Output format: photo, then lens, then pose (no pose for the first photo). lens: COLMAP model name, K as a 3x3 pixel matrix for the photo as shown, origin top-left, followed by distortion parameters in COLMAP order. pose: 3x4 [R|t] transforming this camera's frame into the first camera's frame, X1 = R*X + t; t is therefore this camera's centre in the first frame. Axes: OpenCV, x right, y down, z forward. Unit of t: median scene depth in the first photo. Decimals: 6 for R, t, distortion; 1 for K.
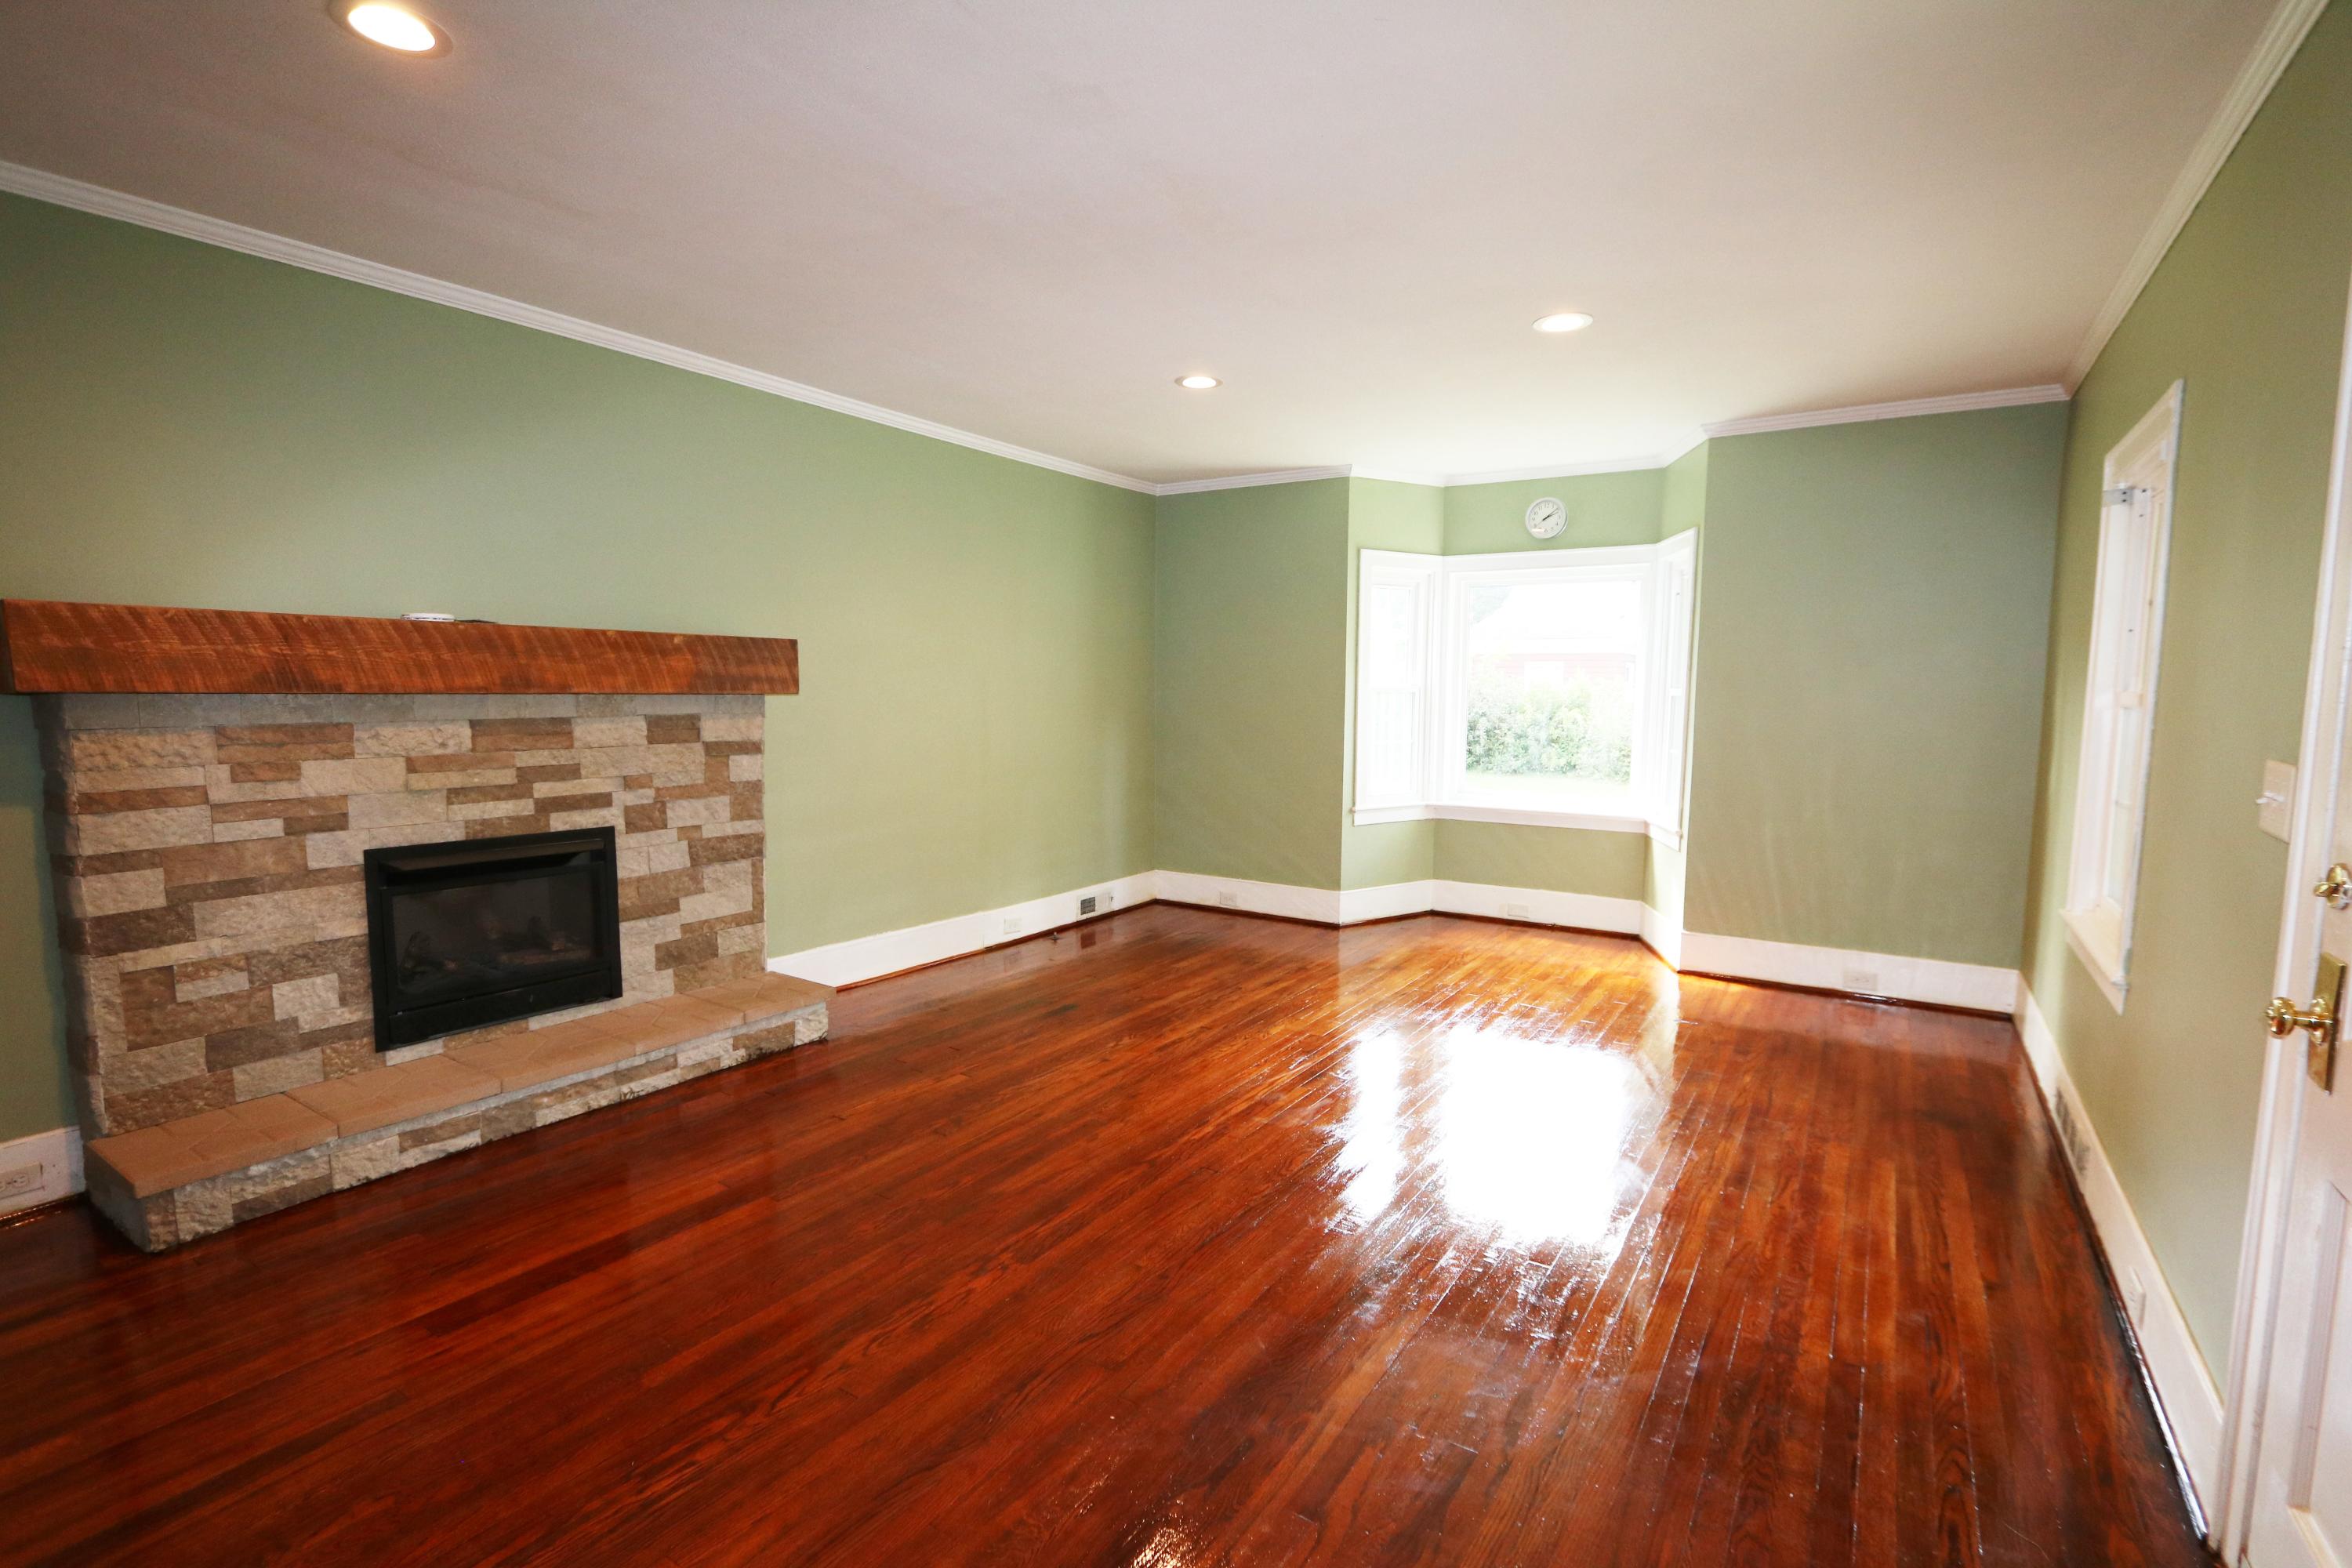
lens RADIAL K [[1079.1, 0, 1172.0], [0, 1079.1, 800.3], [0, 0, 1]] dist [-0.000726, 0.000131]
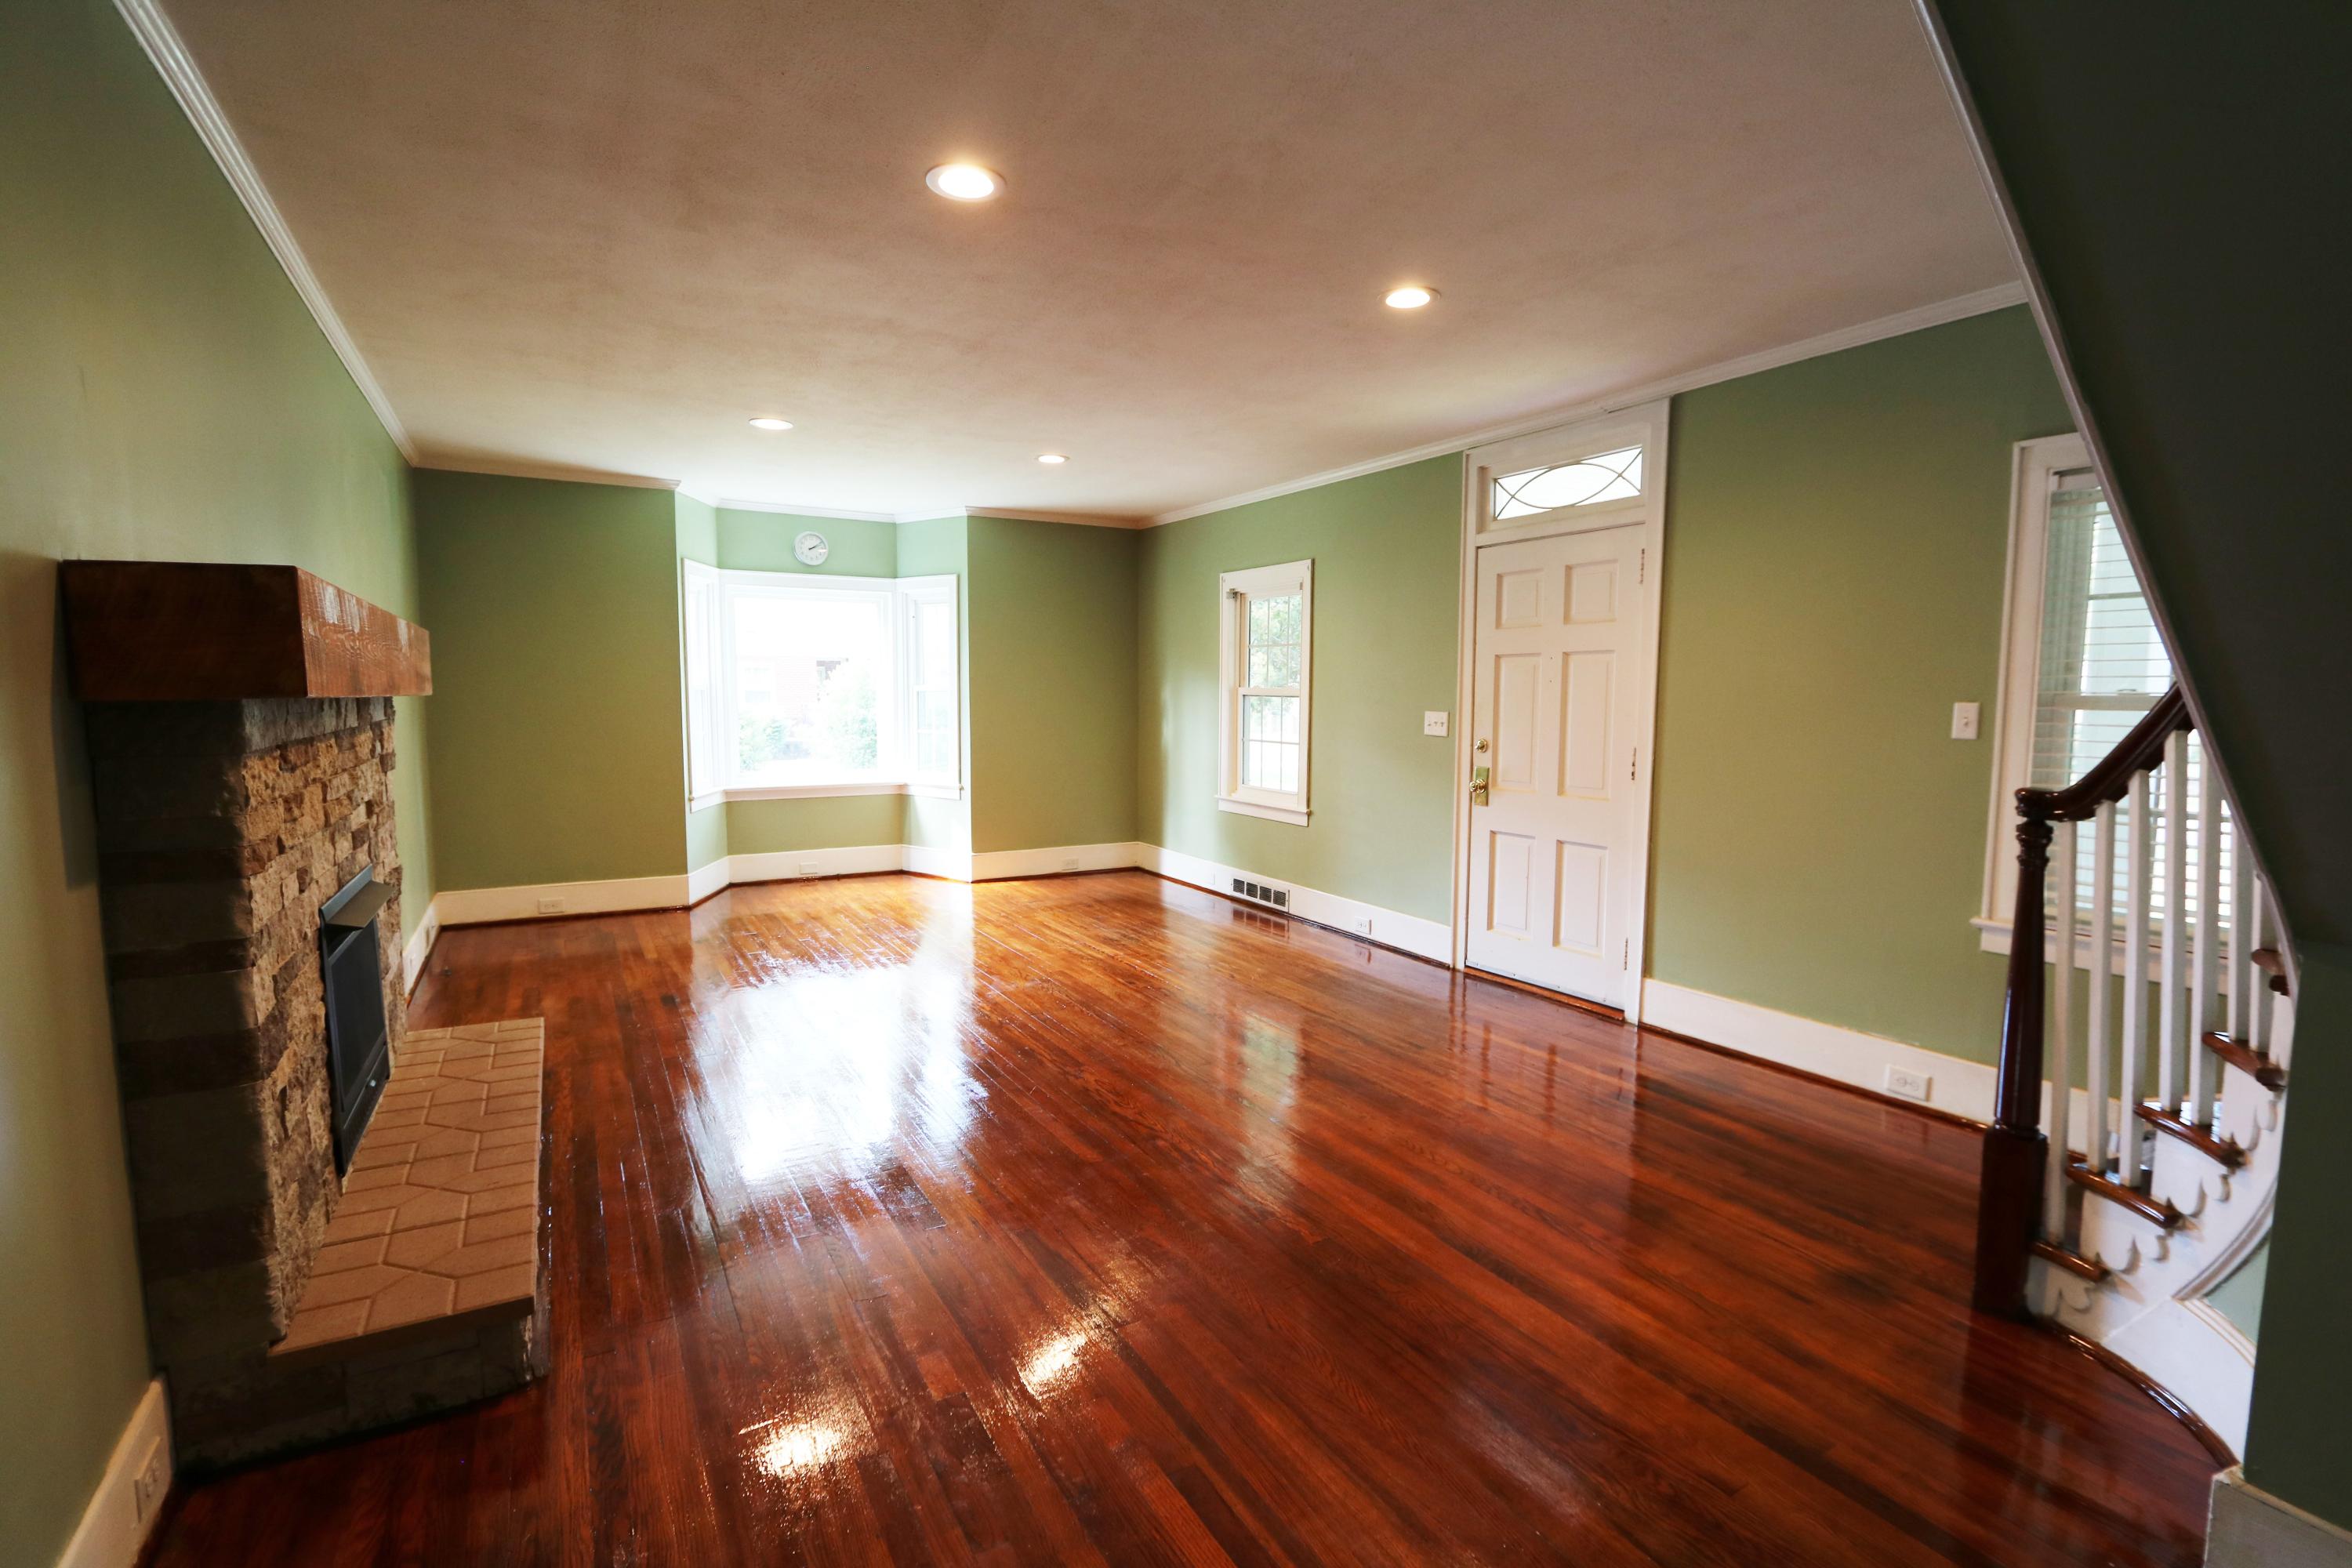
lens RADIAL K [[1081.8, 0, 1191.5], [0, 1081.8, 794.1], [0, 0, 1]] dist [-0.014604, 0.000703]
pose [[0.449502, -0.089635, 0.888771, -0.859368], [0.089441, 0.994469, 0.055059, -0.013803], [-0.888791, 0.054744, 0.455032, 0.093200]]
